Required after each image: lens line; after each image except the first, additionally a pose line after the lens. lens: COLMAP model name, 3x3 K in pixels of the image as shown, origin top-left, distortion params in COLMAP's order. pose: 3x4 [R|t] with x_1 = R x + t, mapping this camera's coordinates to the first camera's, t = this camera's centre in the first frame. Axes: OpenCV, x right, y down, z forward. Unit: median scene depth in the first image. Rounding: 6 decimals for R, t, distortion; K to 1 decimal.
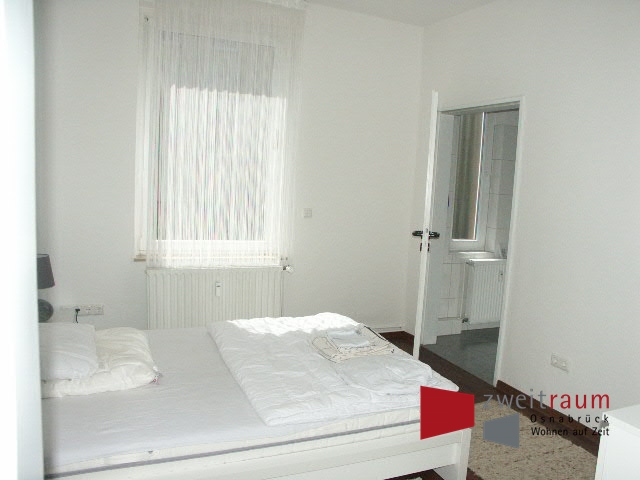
lens RADIAL K [[557.7, 0, 320.0], [0, 557.7, 240.0], [0, 0, 1]] dist [-0.159694, 0.004236]
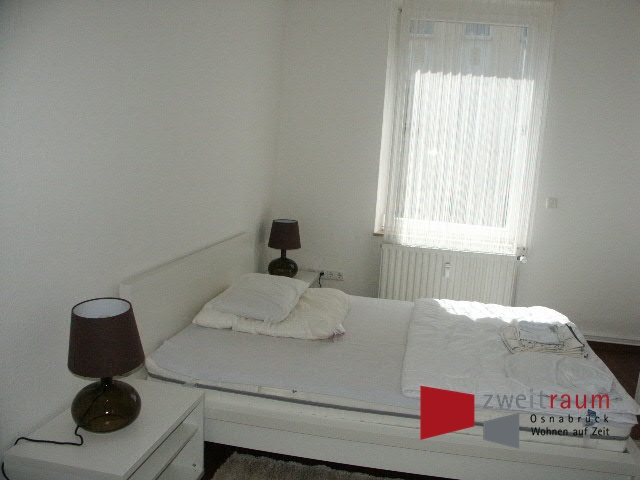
lens RADIAL K [[557.7, 0, 320.0], [0, 557.7, 240.0], [0, 0, 1]] dist [-0.159694, 0.004236]
pose [[0.823937, 0.094413, -0.558762, 0.188583], [-0.088931, 0.995349, 0.037047, 0.016687], [0.559660, 0.019167, 0.828501, 0.034002]]
